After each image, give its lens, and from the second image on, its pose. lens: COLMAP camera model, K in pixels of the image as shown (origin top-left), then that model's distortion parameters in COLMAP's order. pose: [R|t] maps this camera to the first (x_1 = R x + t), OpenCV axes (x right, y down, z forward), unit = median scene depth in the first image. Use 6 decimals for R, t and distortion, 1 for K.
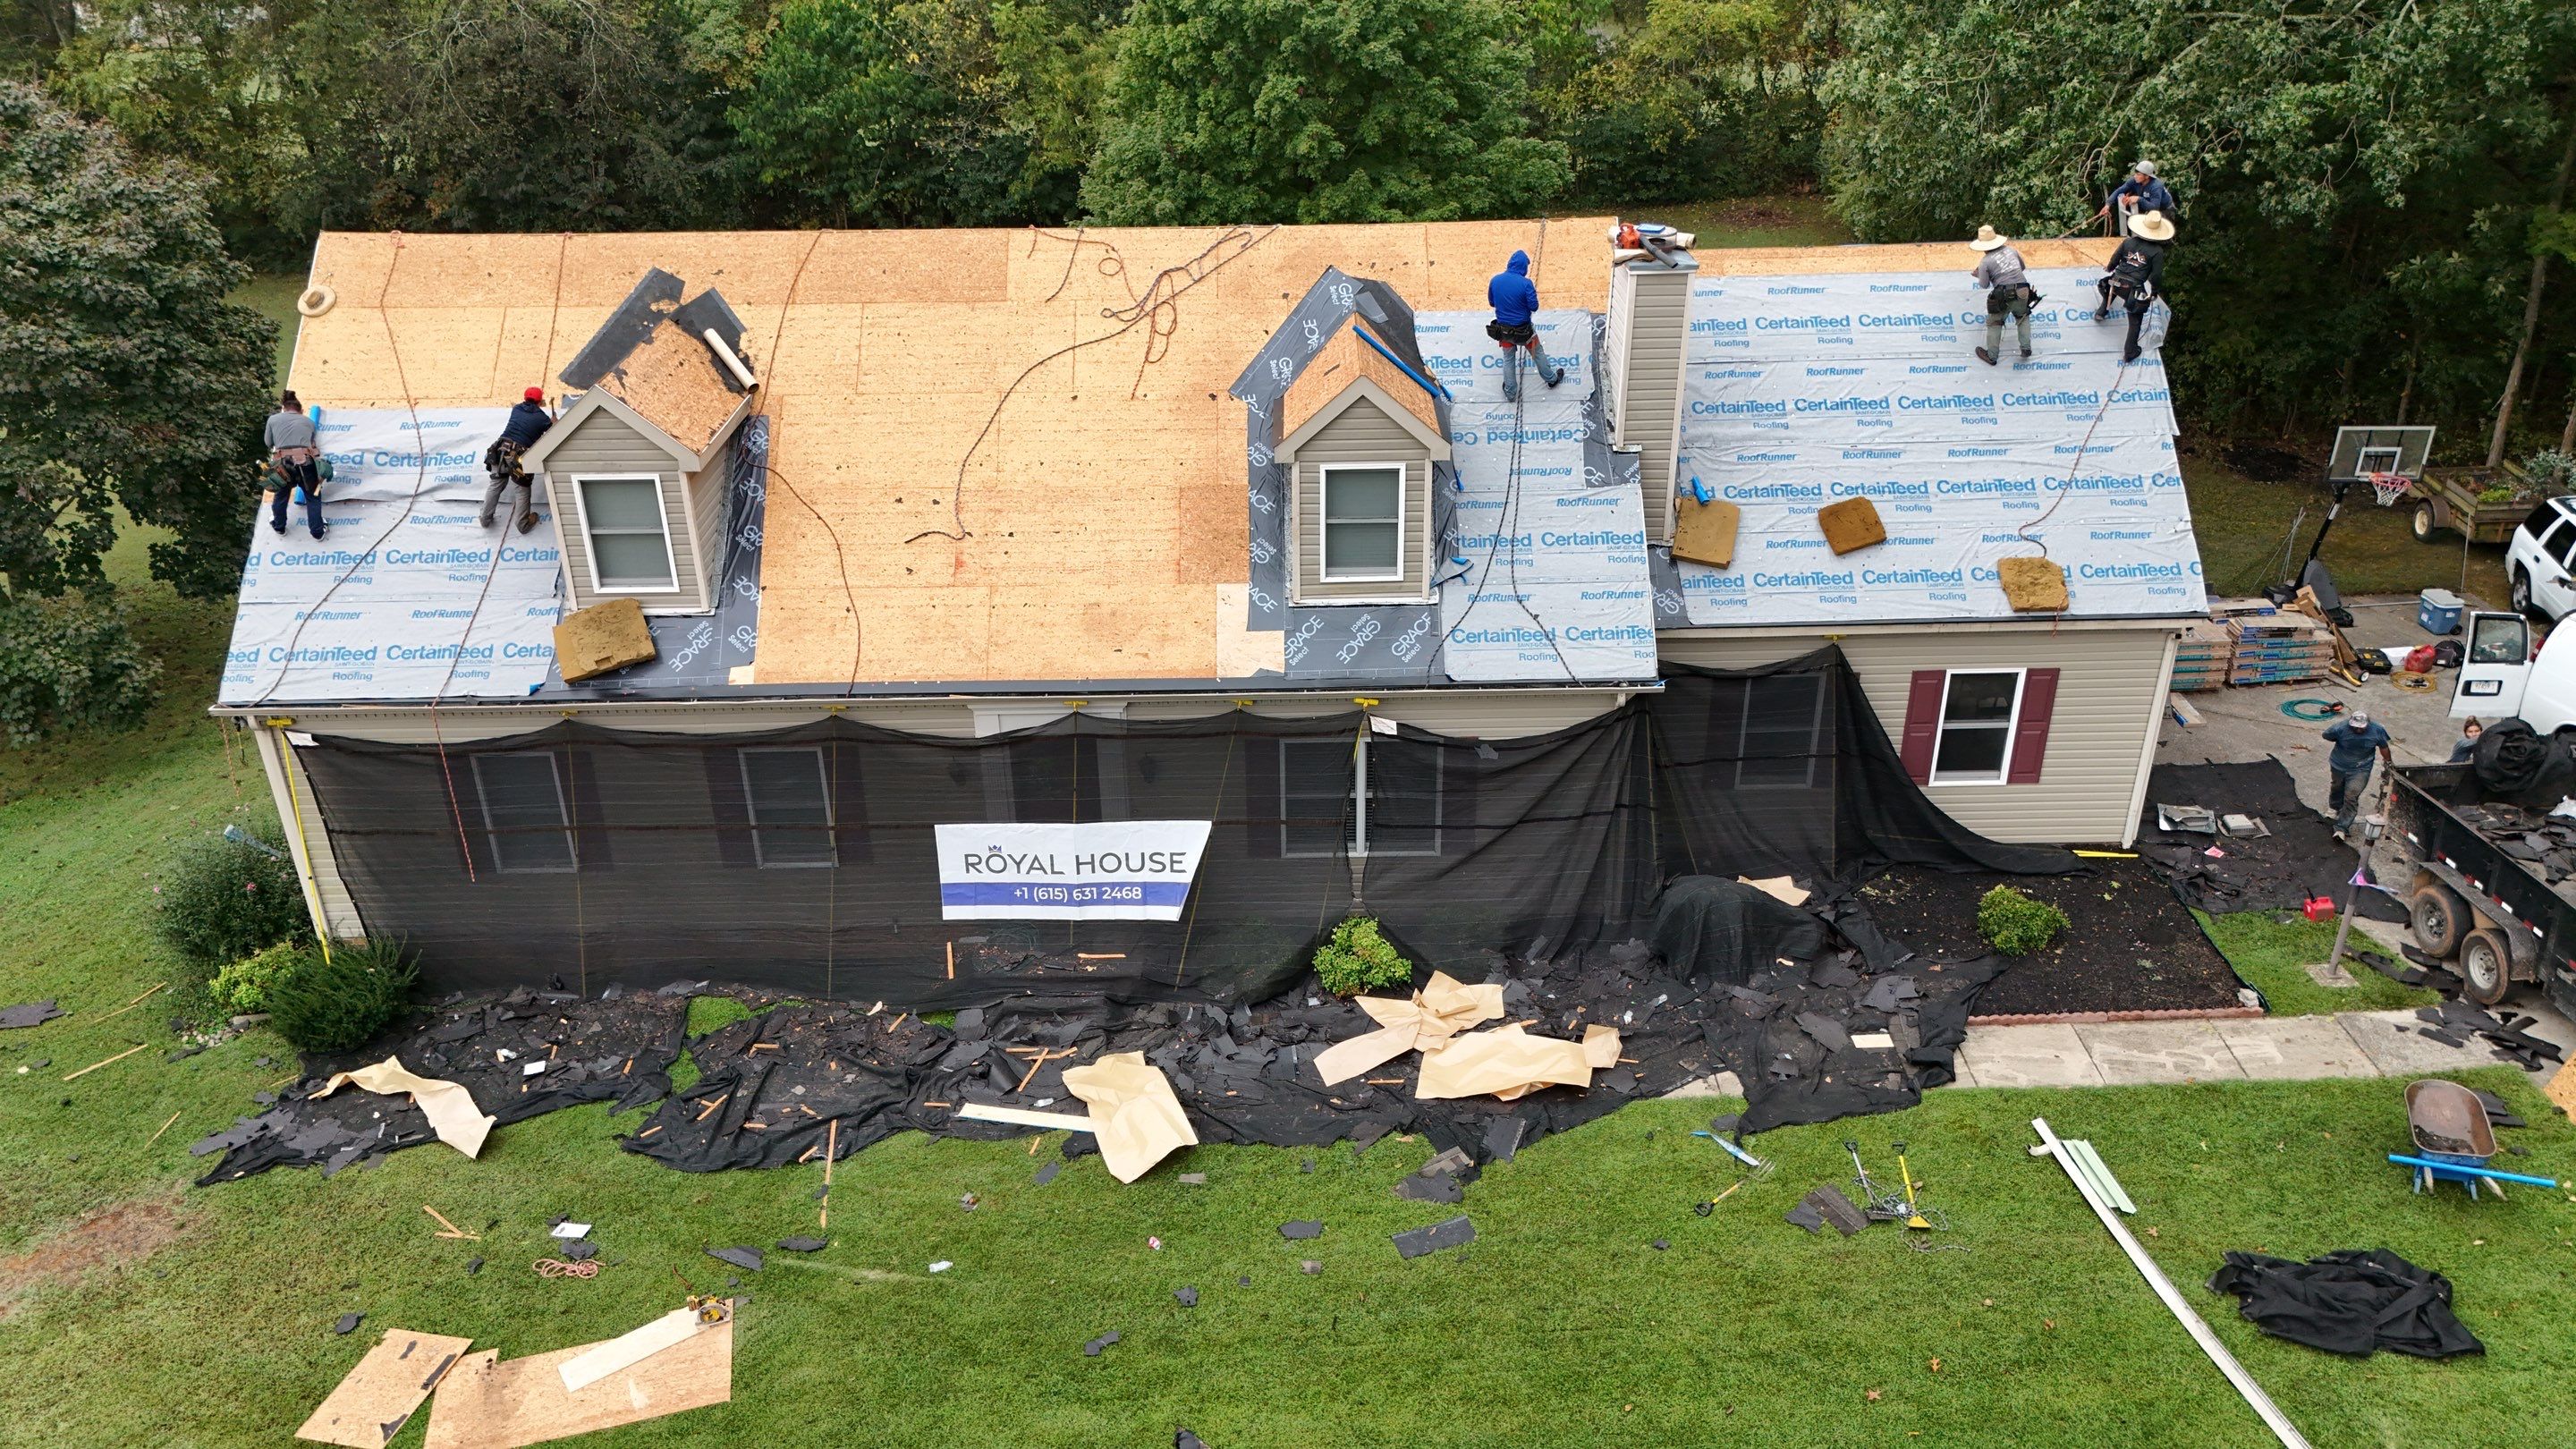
lens RADIAL K [[1894.6, 0, 1286.2], [0, 1894.6, 721.8], [0, 0, 1]] dist [0.080892, -0.080232]
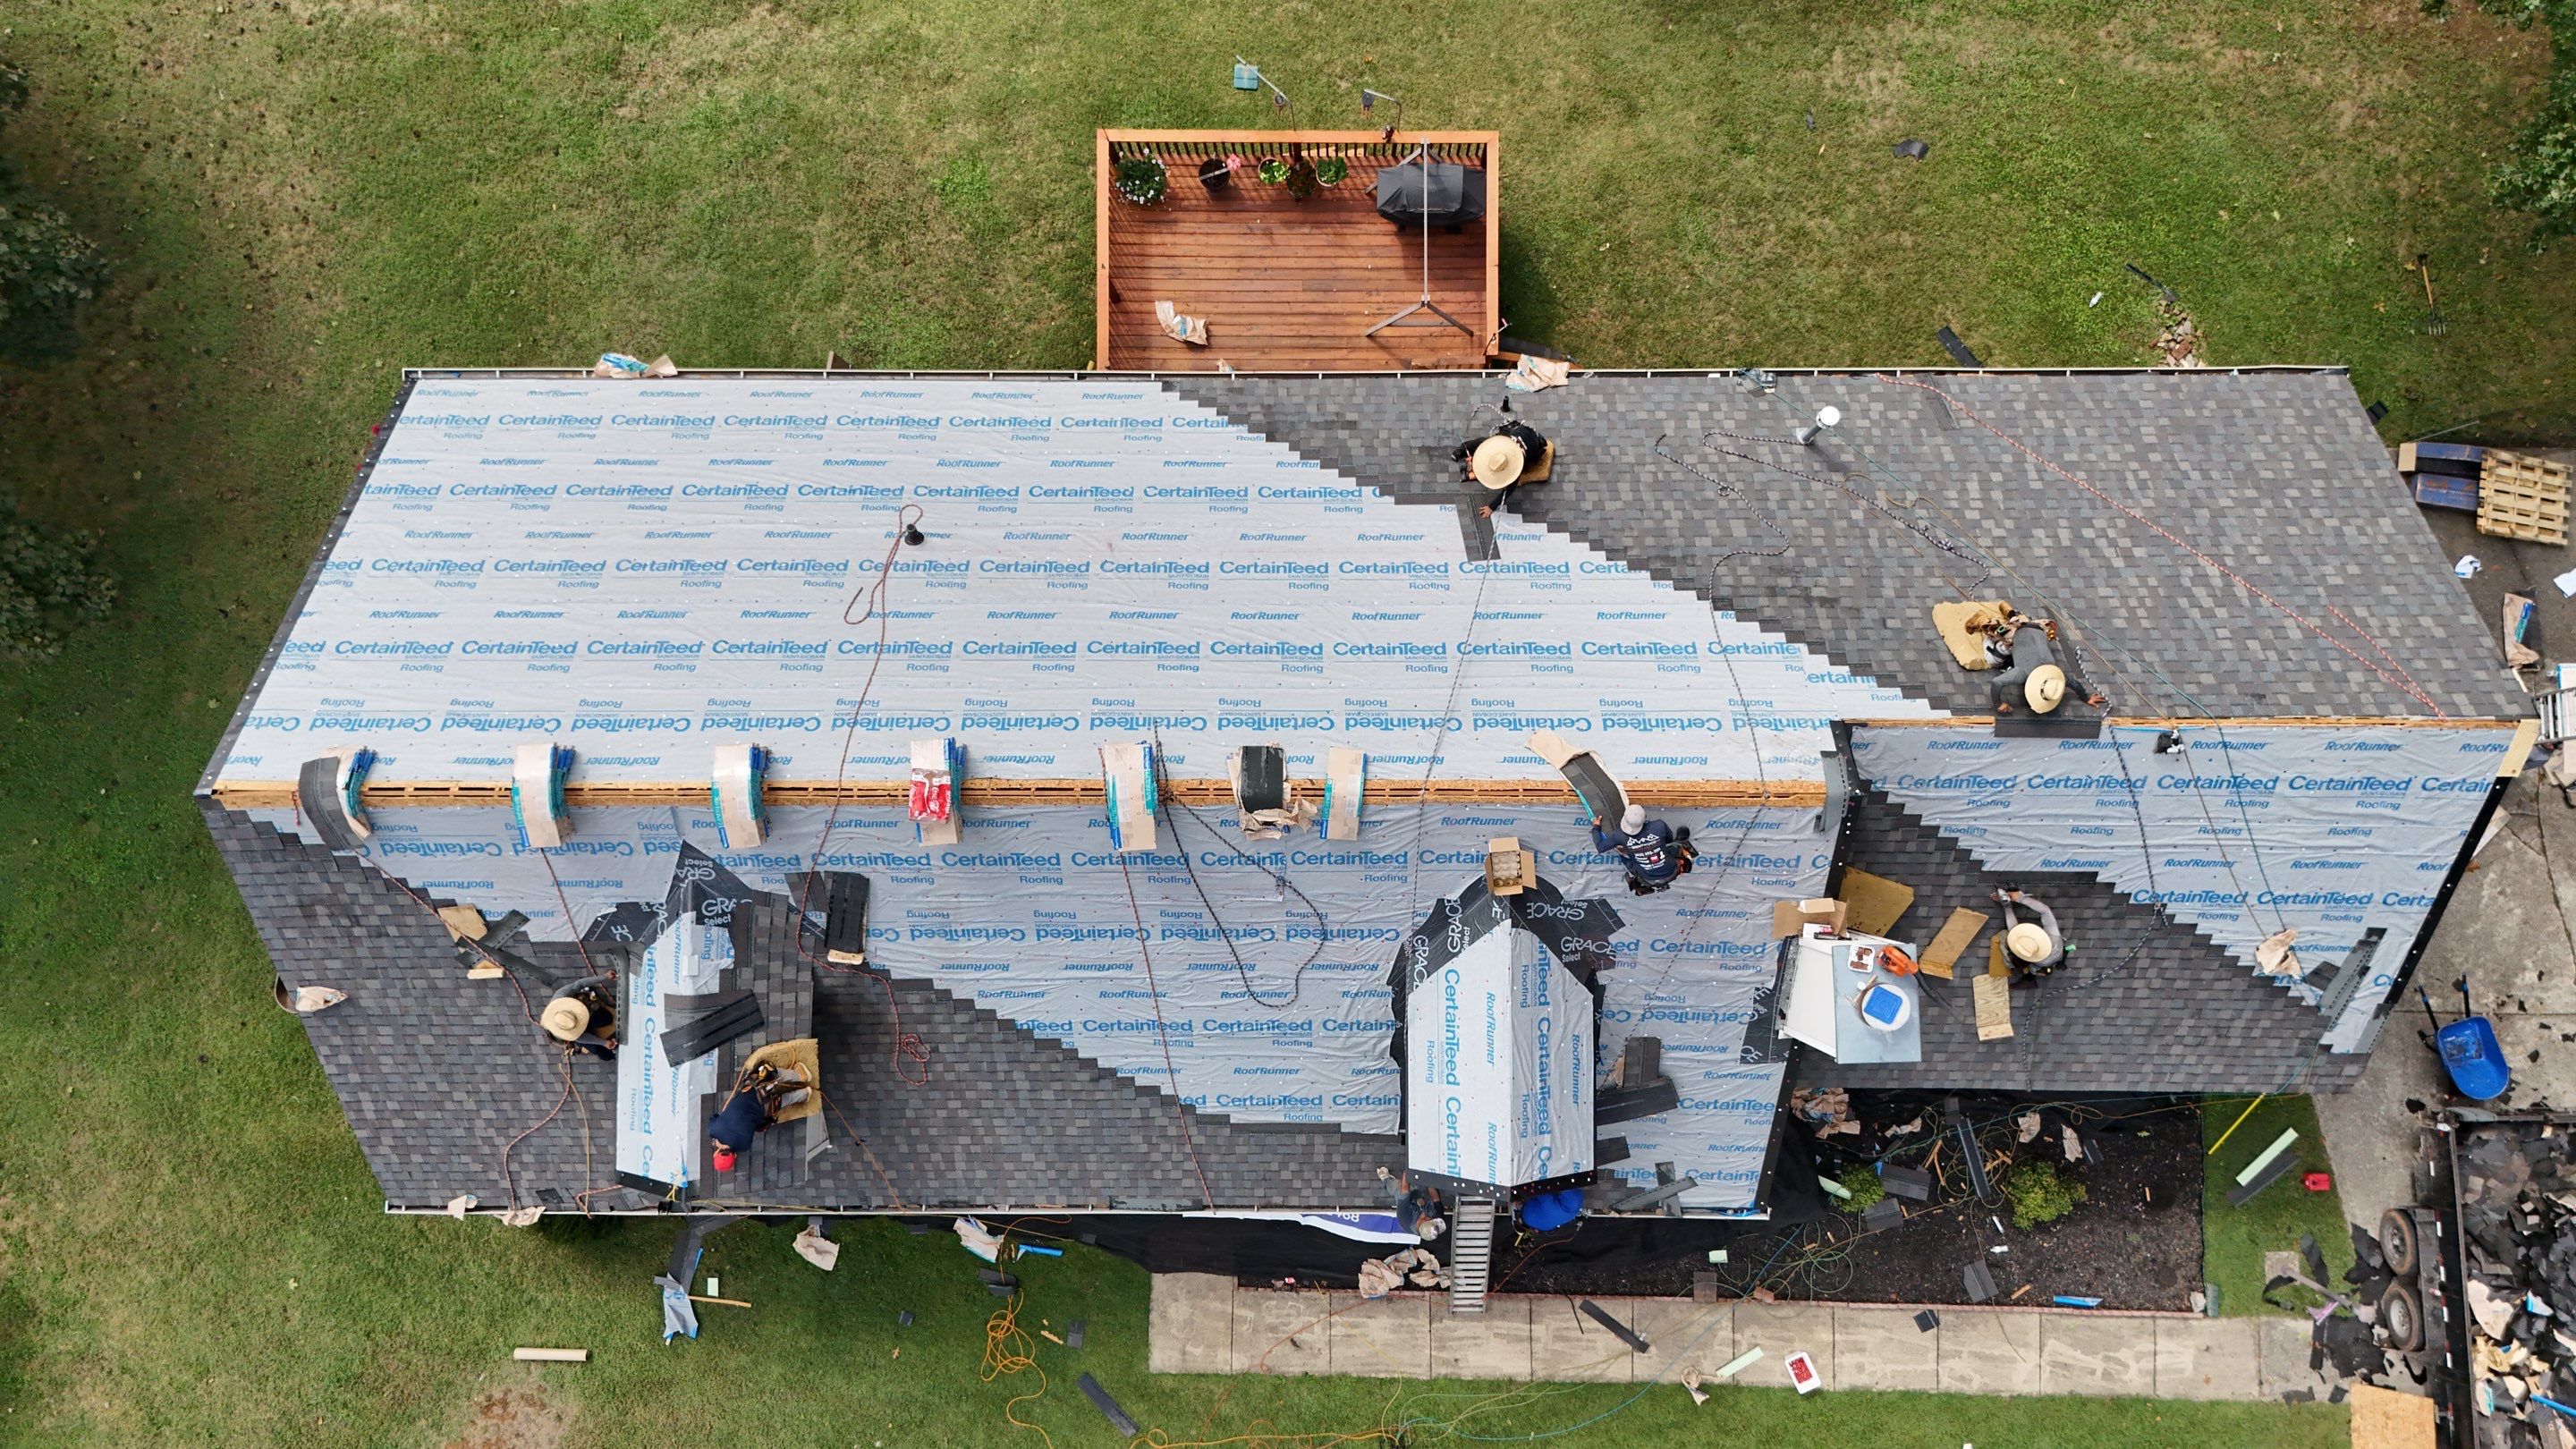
lens RADIAL K [[1905.8, 0, 1293.3], [0, 1905.8, 724.0], [0, 0, 1]] dist [0.070928, -0.070048]
pose [[0.999973, 0.006989, 0.002344, -0.063070], [-0.005437, 0.484477, 0.874787, -1.026630], [0.004978, -0.874776, 0.484502, 0.695273]]
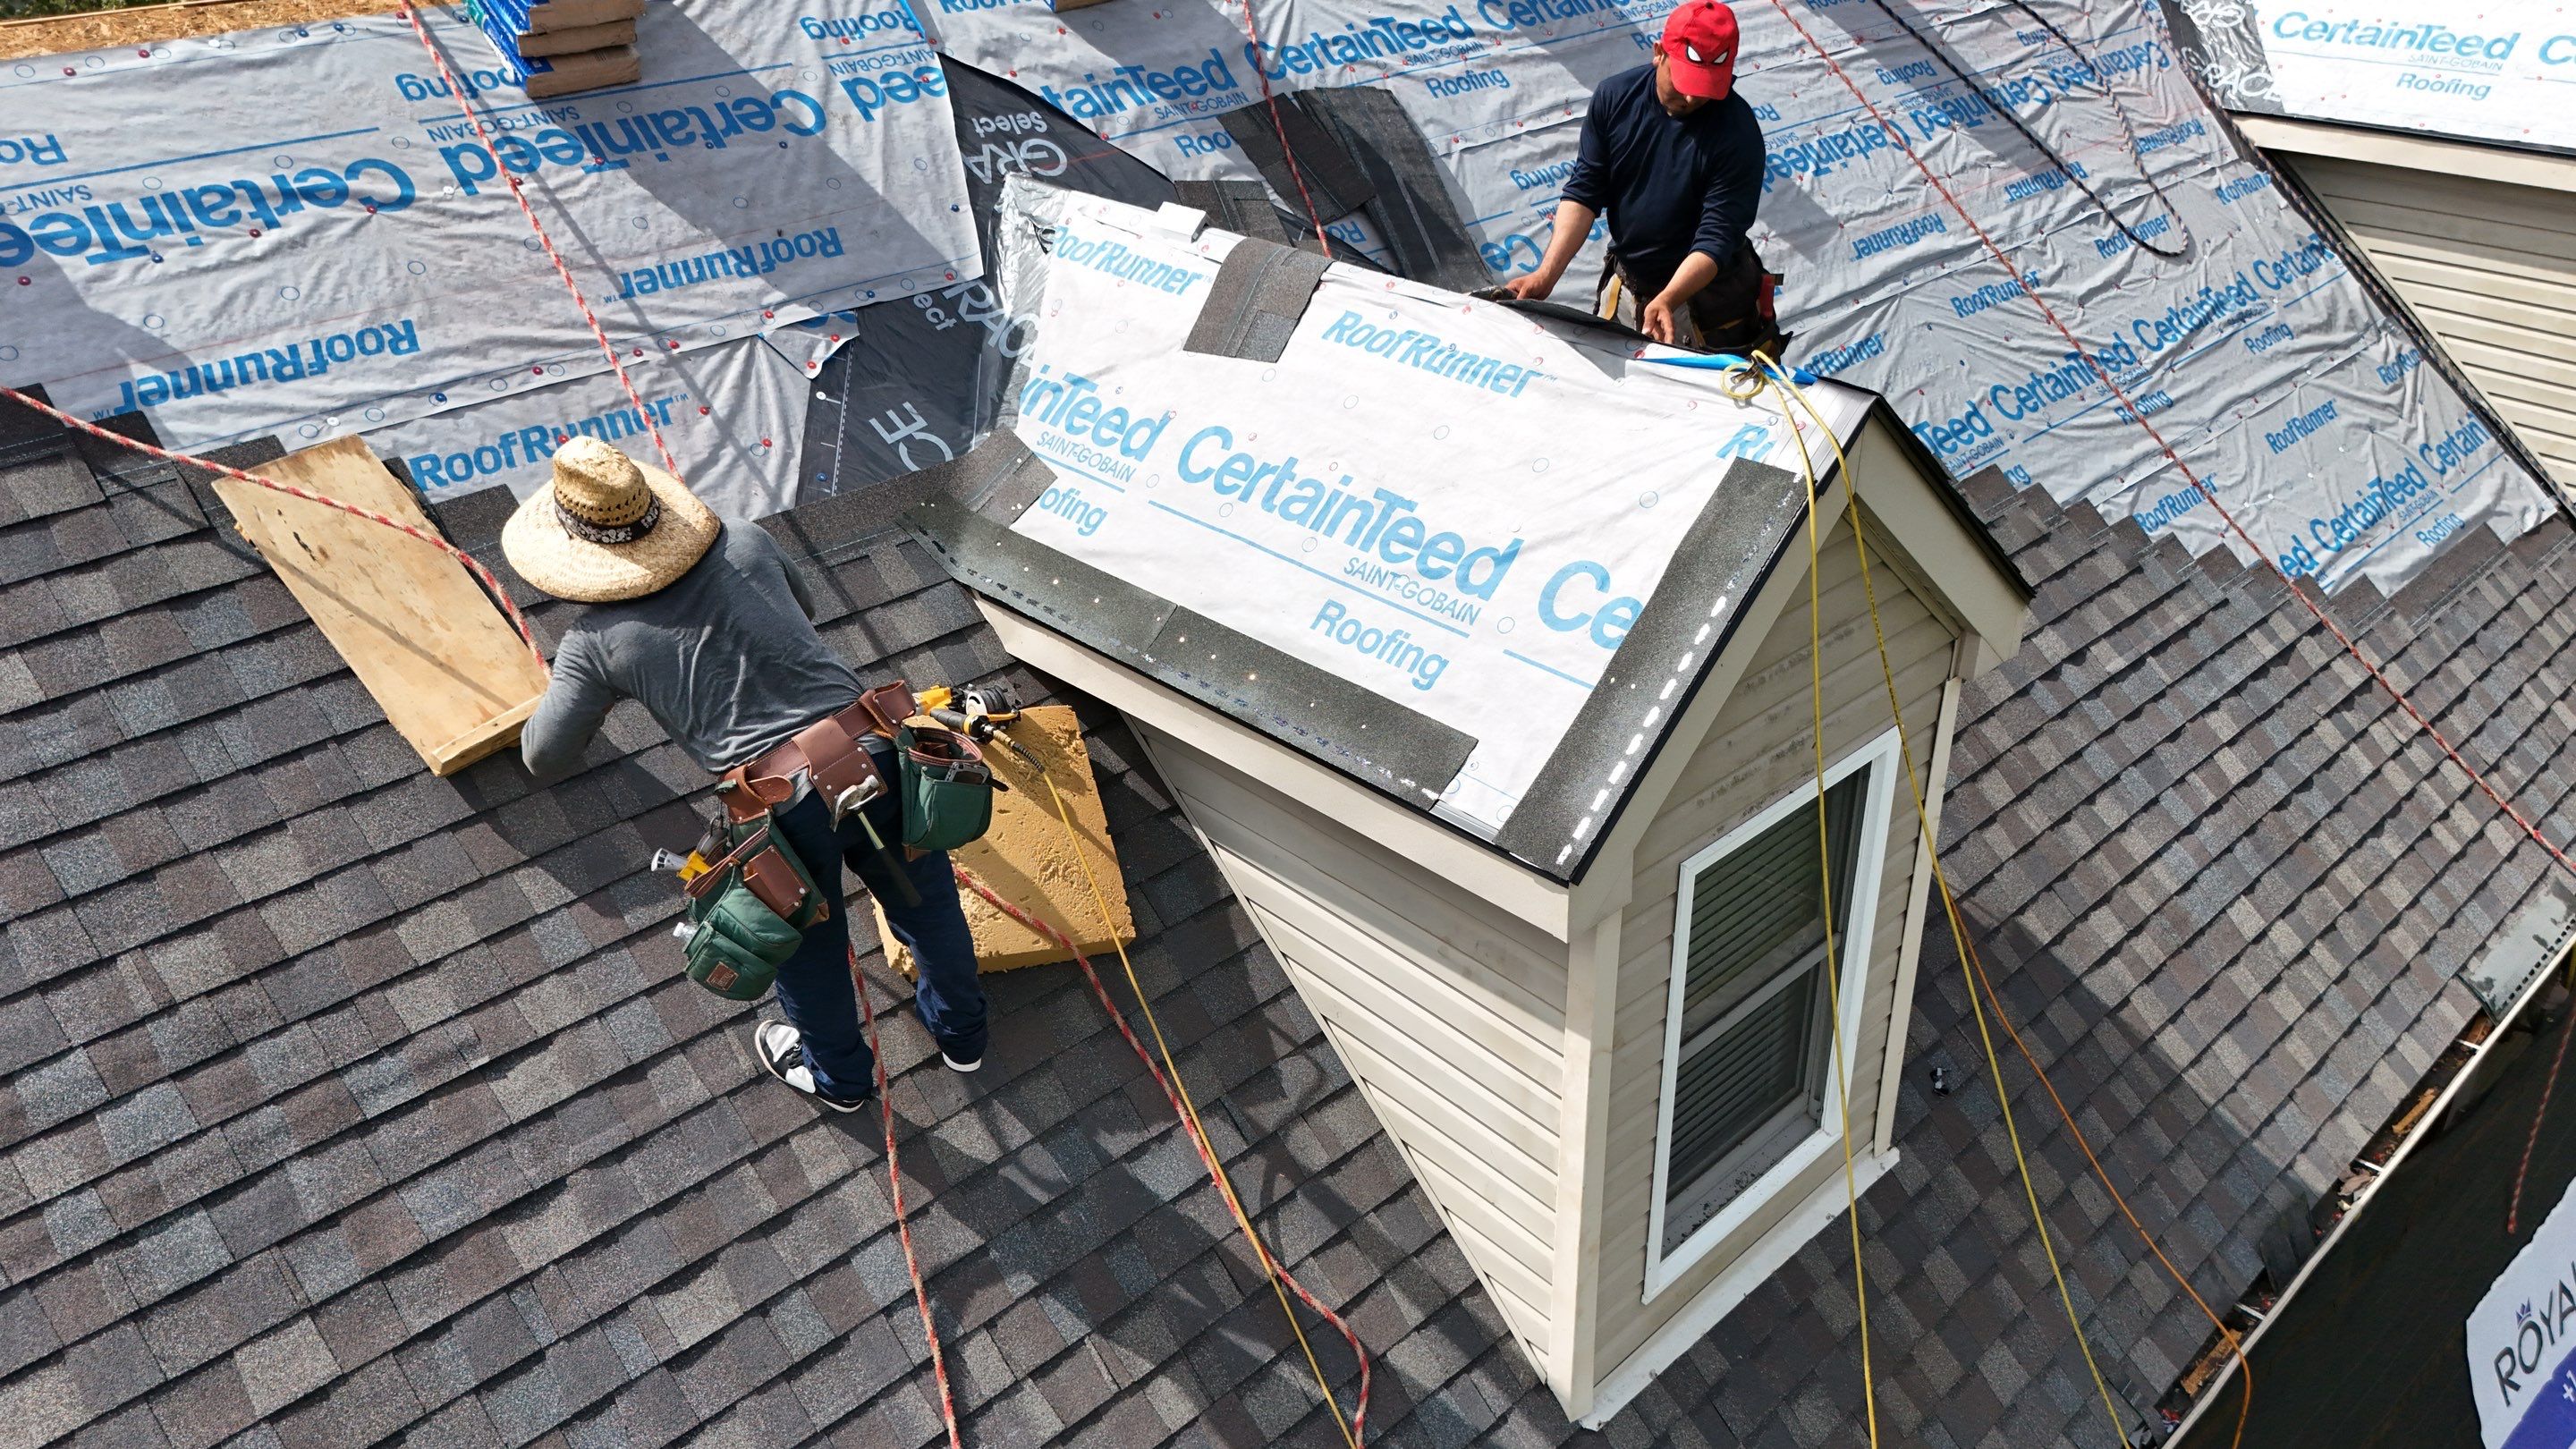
lens RADIAL K [[1896.0, 0, 1290.5], [0, 1896.0, 729.9], [0, 0, 1]] dist [0.078920, -0.074232]
pose [[0.730665, -0.337034, 0.593747, -0.500167], [0.317555, 0.937630, 0.141453, -0.178112], [-0.604390, 0.085193, 0.792121, 0.812711]]
